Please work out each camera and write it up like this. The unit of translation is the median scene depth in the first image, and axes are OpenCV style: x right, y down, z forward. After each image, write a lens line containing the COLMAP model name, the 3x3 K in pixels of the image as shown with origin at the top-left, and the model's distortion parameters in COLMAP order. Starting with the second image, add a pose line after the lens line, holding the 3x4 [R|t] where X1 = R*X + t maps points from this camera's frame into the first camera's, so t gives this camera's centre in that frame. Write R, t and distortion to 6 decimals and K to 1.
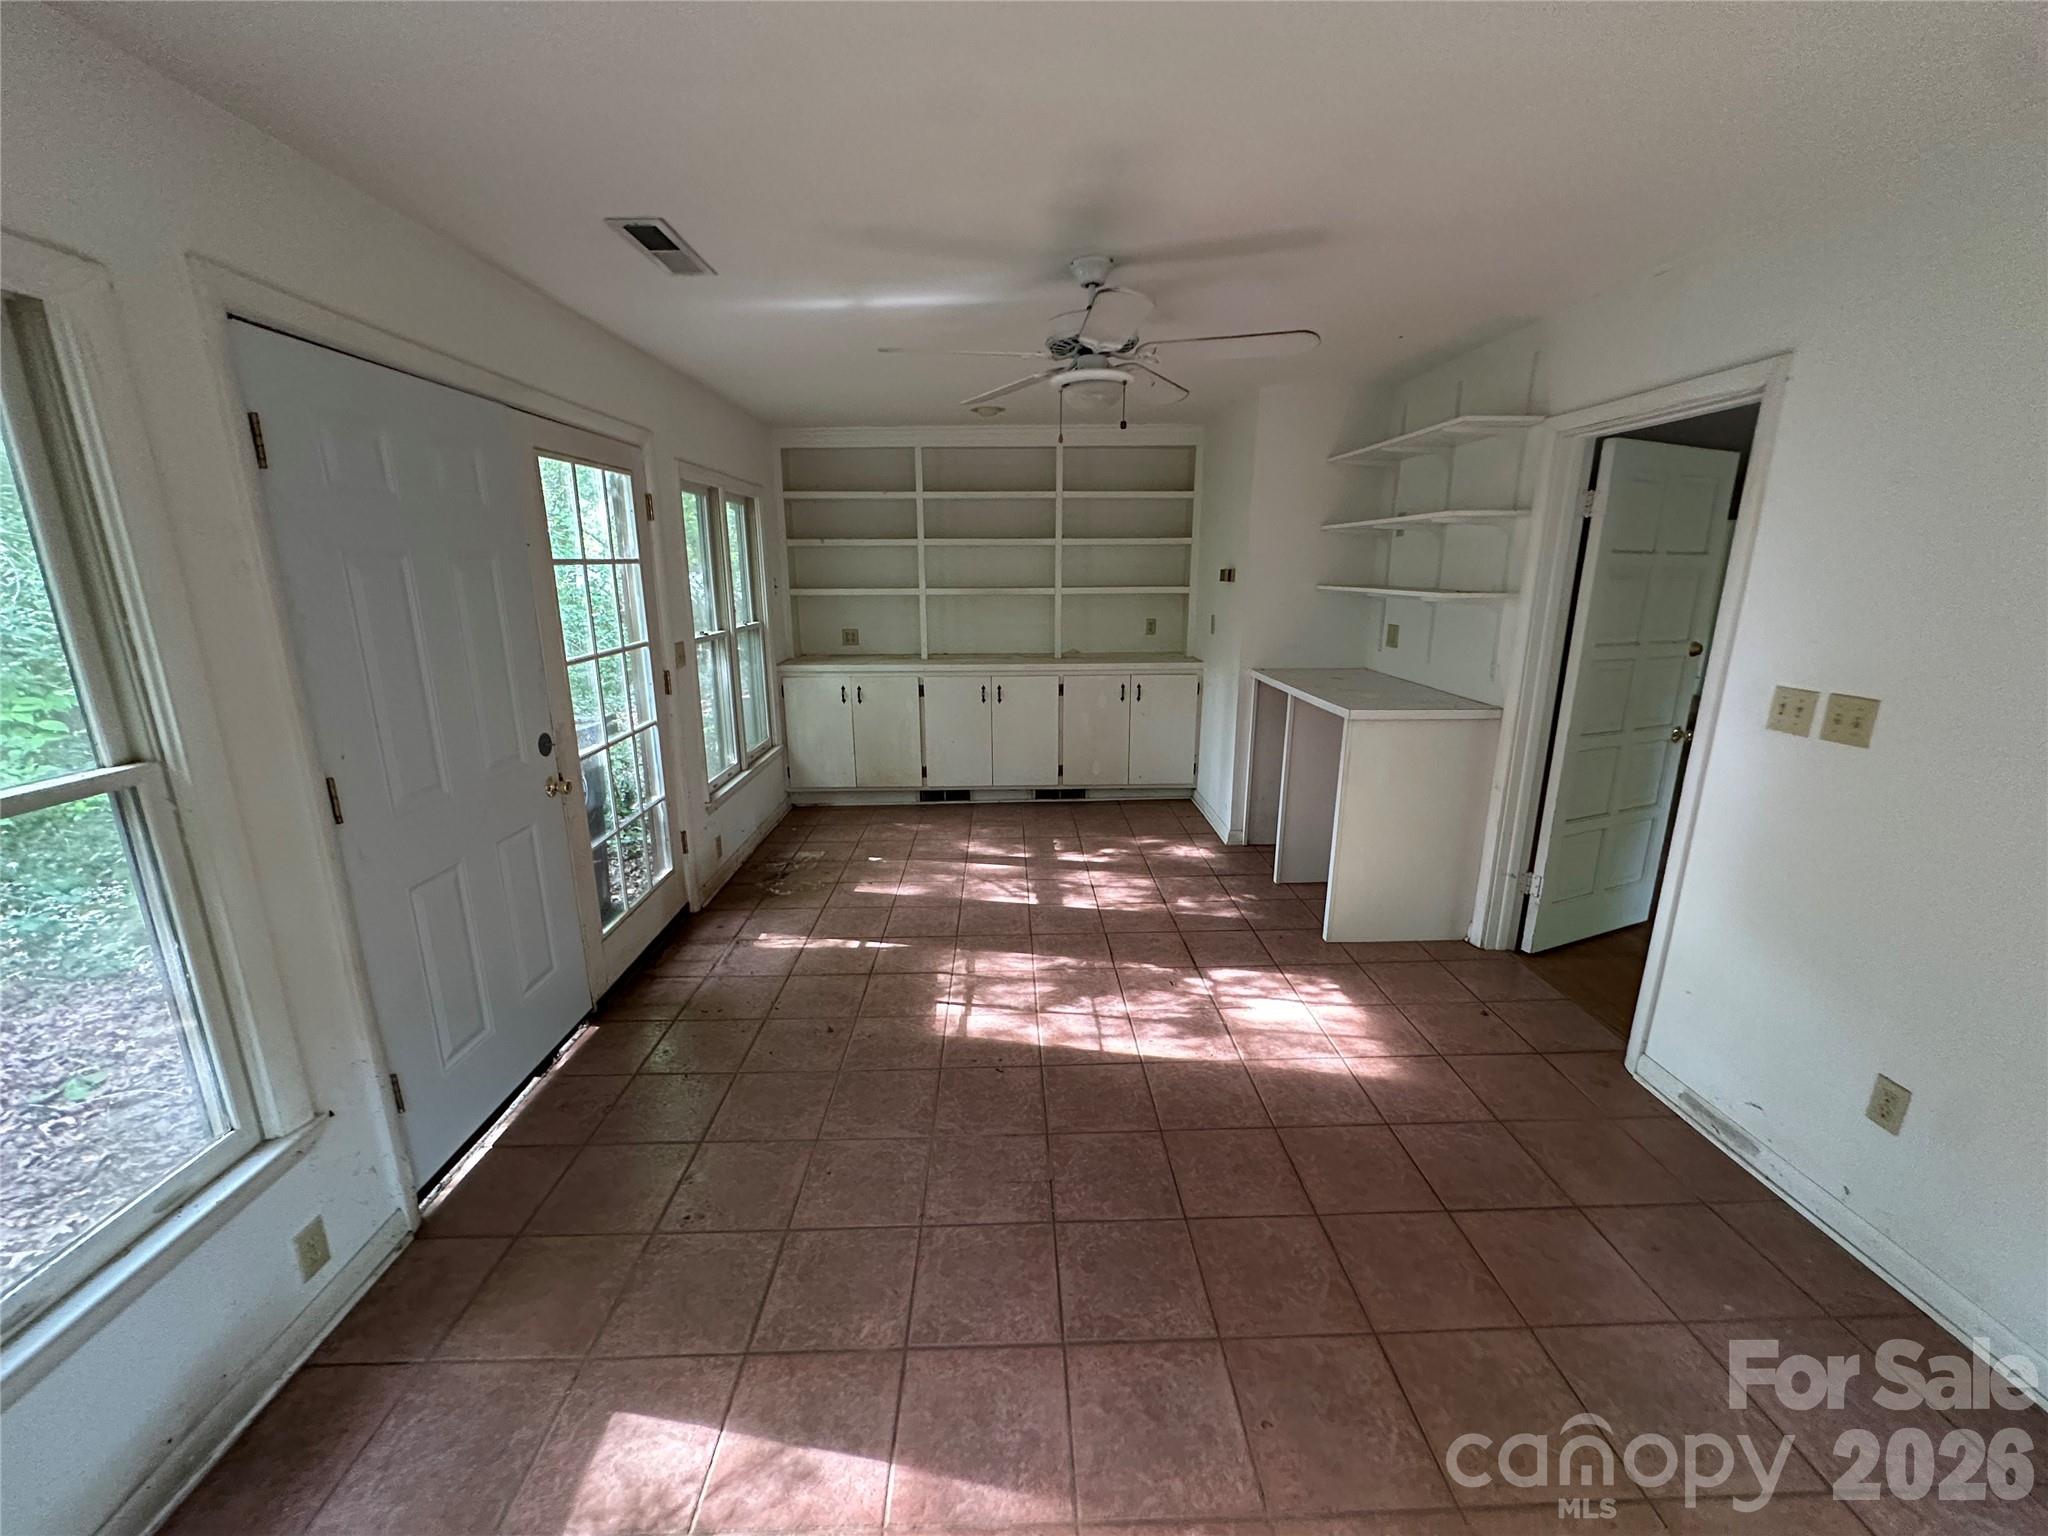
lens RADIAL K [[824.0, 0, 1022.8], [0, 824.0, 772.2], [0, 0, 1]] dist [-0.000792, 0.000175]
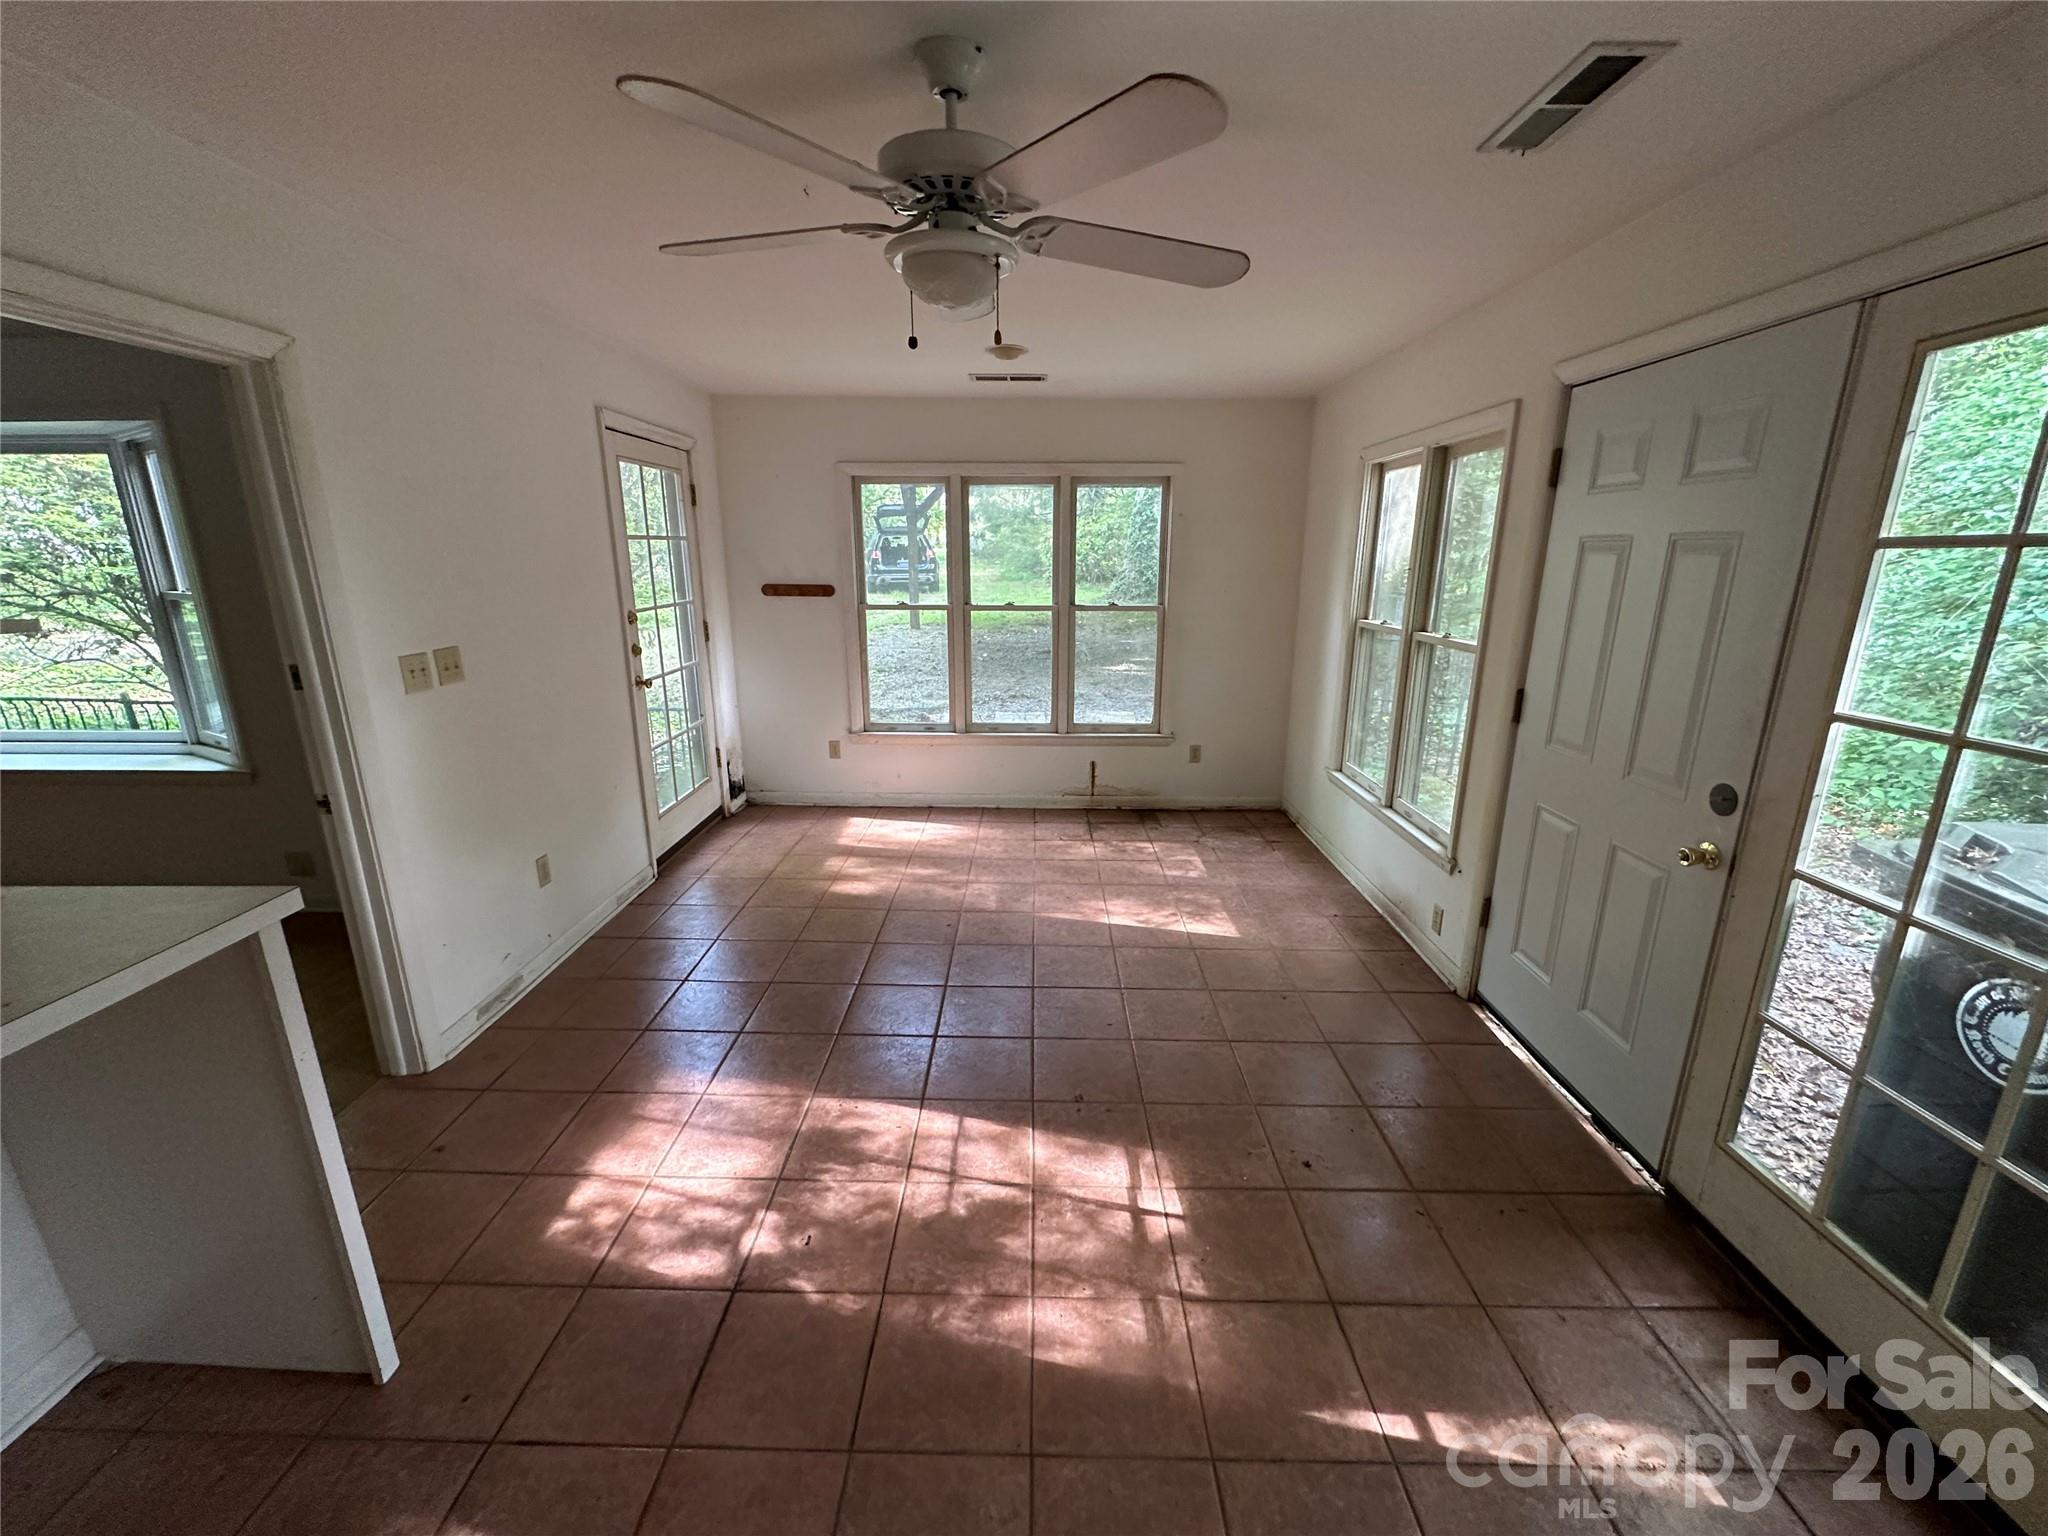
lens RADIAL K [[824.0, 0, 1022.8], [0, 824.0, 772.2], [0, 0, 1]] dist [-0.000792, 0.000175]
pose [[-0.999255, -0.008588, 0.037615, 0.003021], [0.010805, 0.873613, 0.486501, -0.382583], [-0.037039, 0.486545, -0.872870, 1.527809]]
